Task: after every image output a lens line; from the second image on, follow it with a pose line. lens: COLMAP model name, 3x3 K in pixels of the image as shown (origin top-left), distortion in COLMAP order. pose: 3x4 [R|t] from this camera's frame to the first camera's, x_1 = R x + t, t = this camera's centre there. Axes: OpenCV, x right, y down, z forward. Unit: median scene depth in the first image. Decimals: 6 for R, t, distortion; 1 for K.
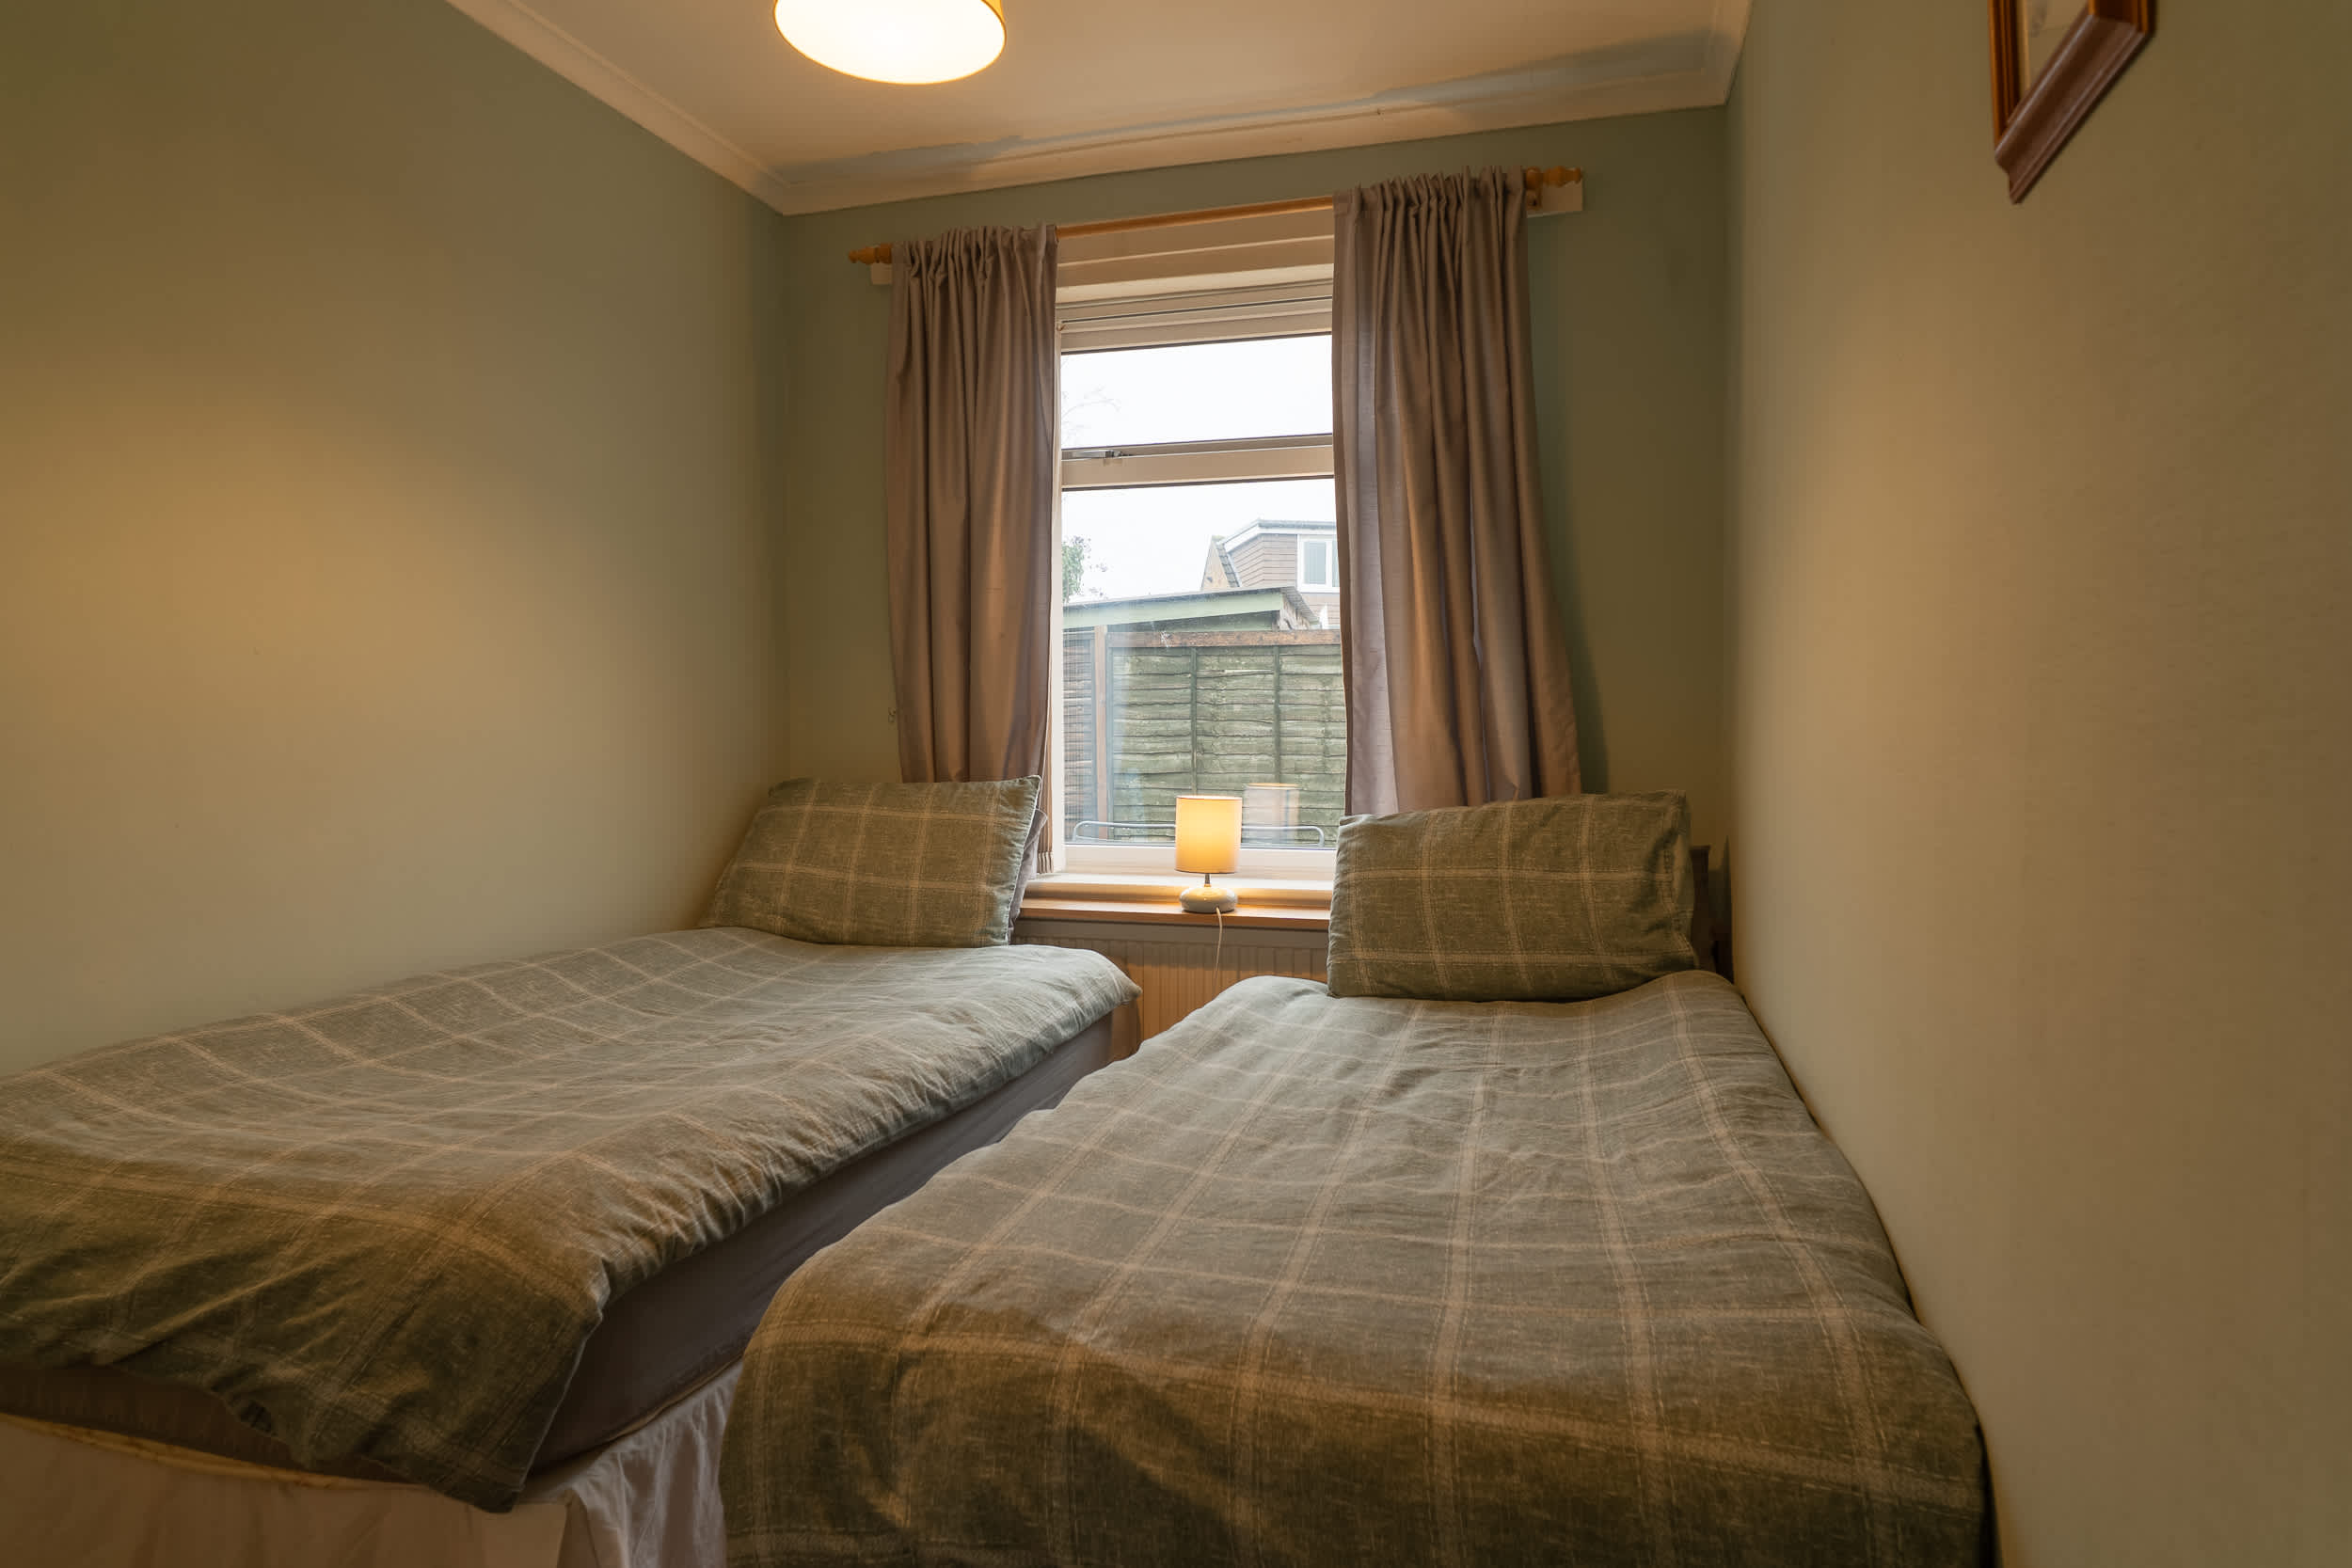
lens RADIAL K [[1429.8, 0, 1154.8], [0, 1429.8, 775.2], [0, 0, 1]] dist [-0.002612, 0.000032]
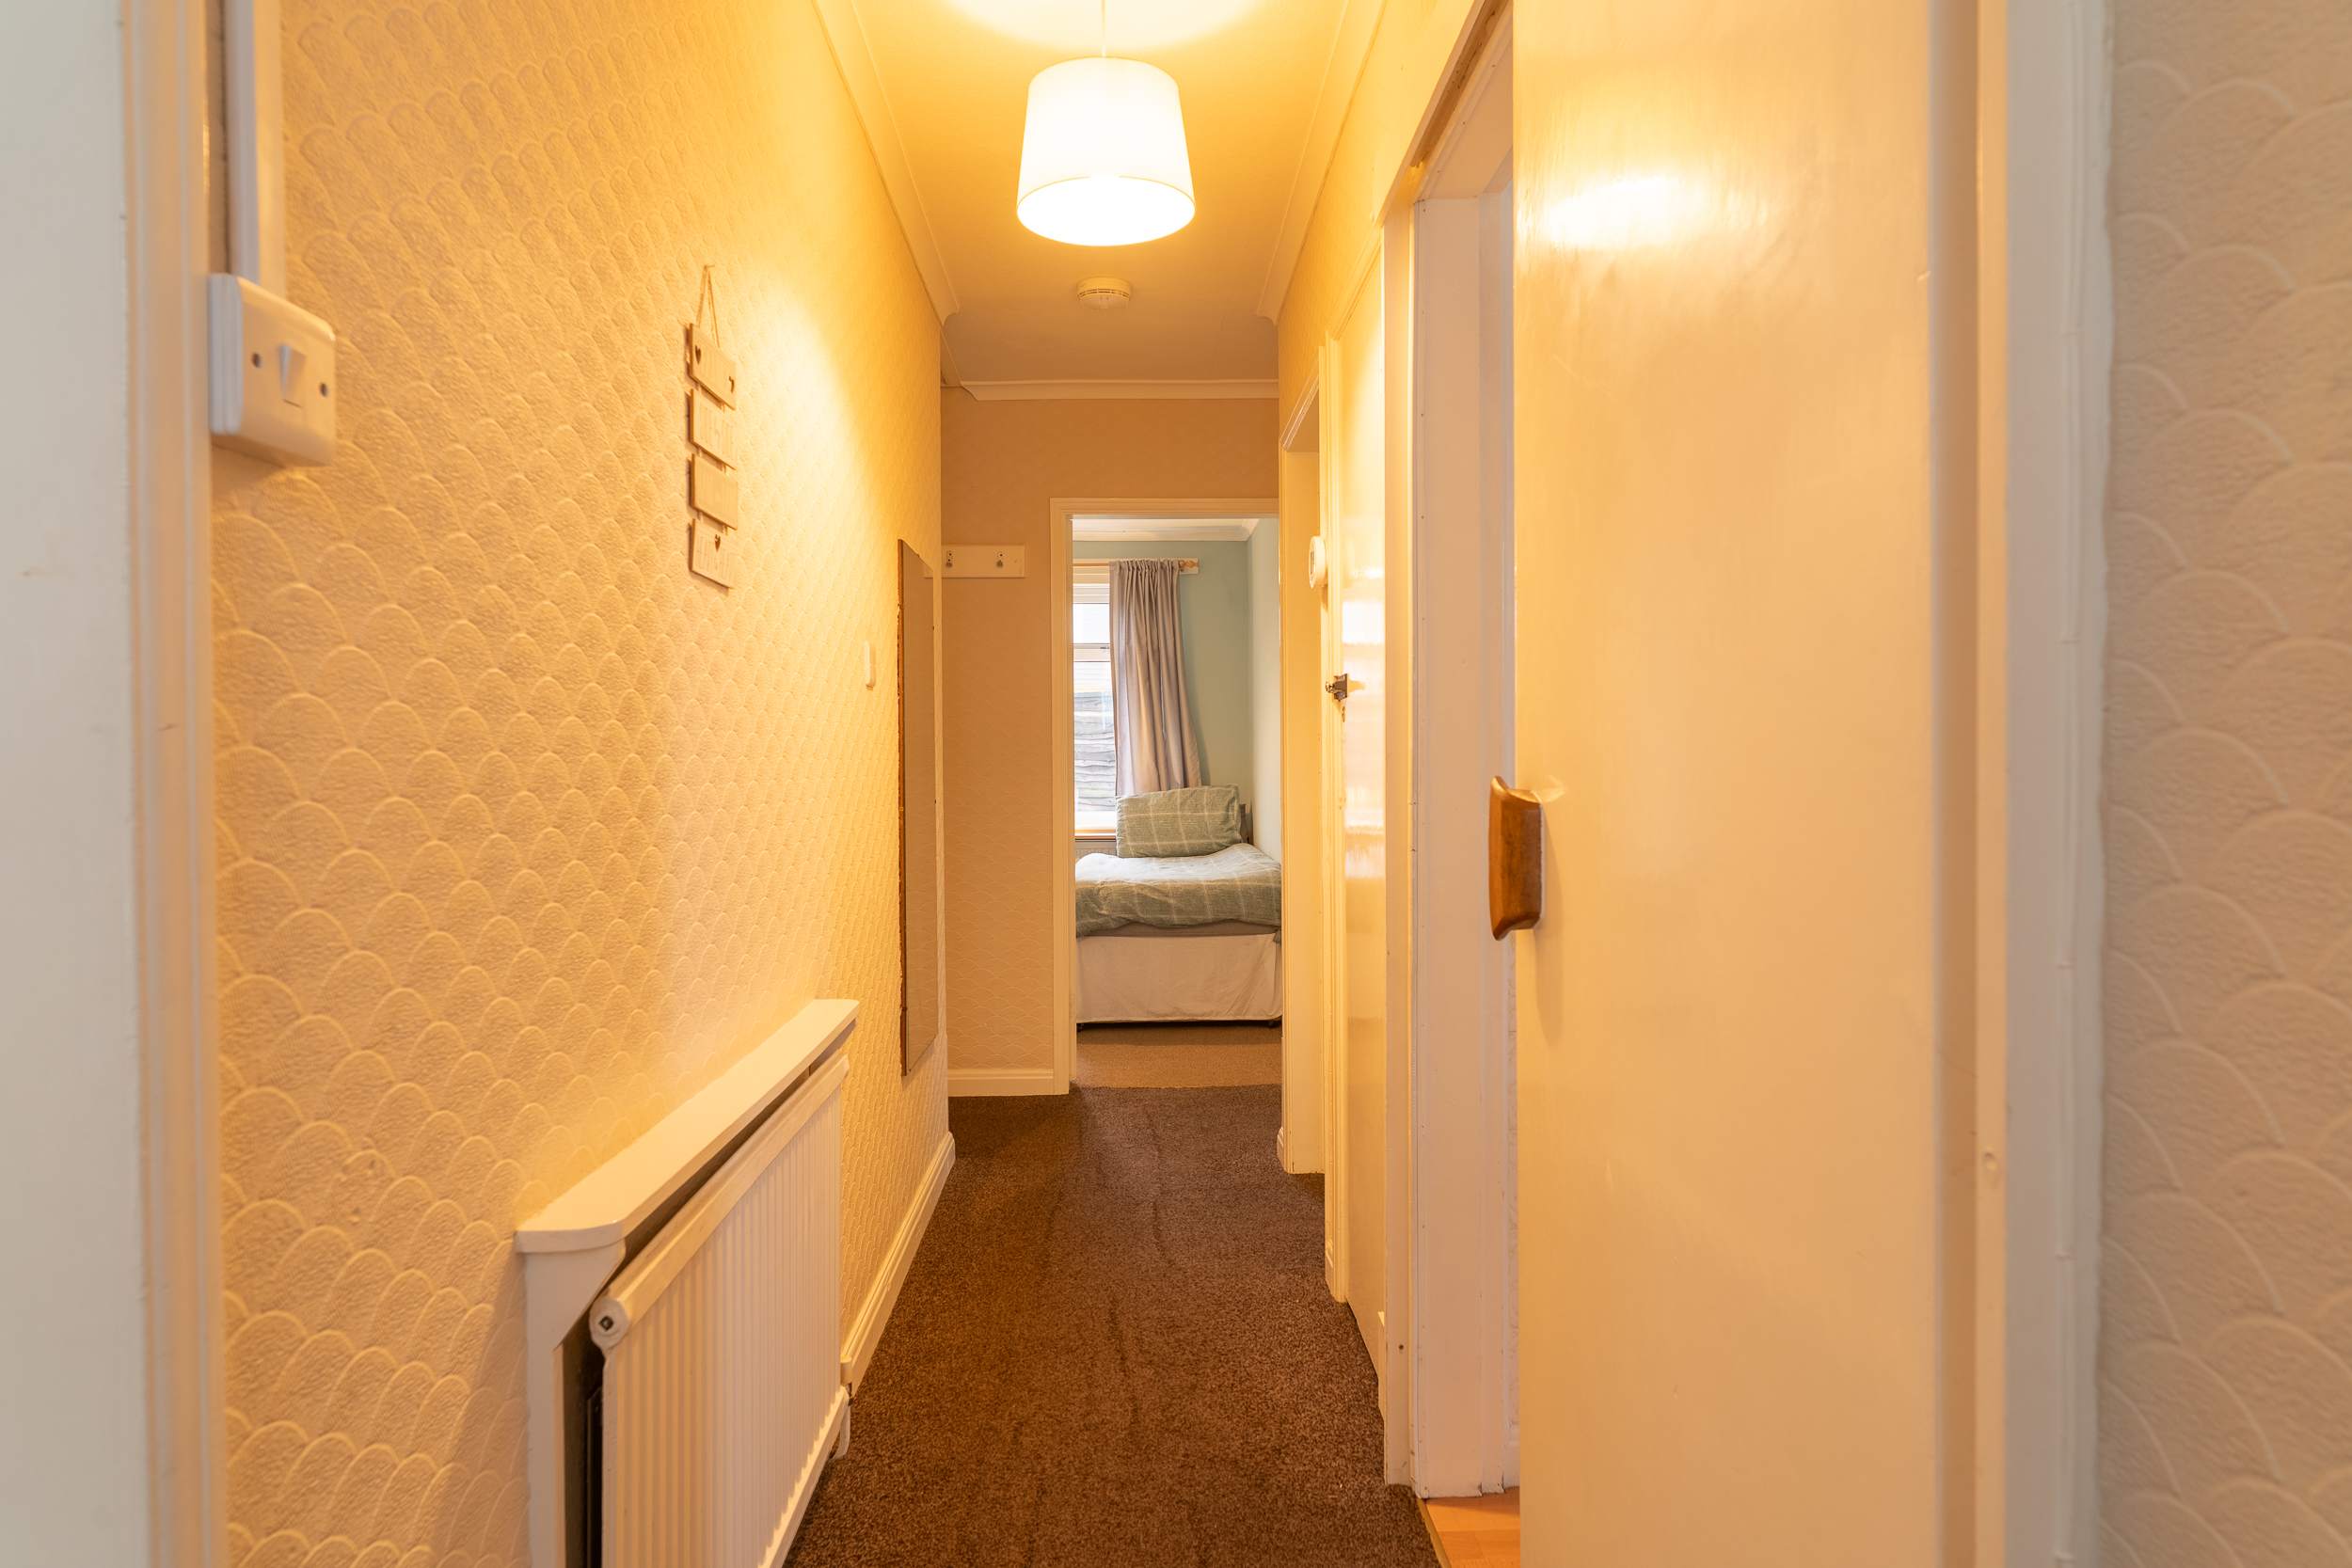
lens RADIAL K [[1429.8, 0, 1154.8], [0, 1429.8, 775.2], [0, 0, 1]] dist [-0.002612, 0.000032]
pose [[0.953305, -0.012385, 0.301755, -0.645843], [0.018538, 0.999674, -0.017535, 0.040813], [-0.301440, 0.022310, 0.953224, -1.667470]]
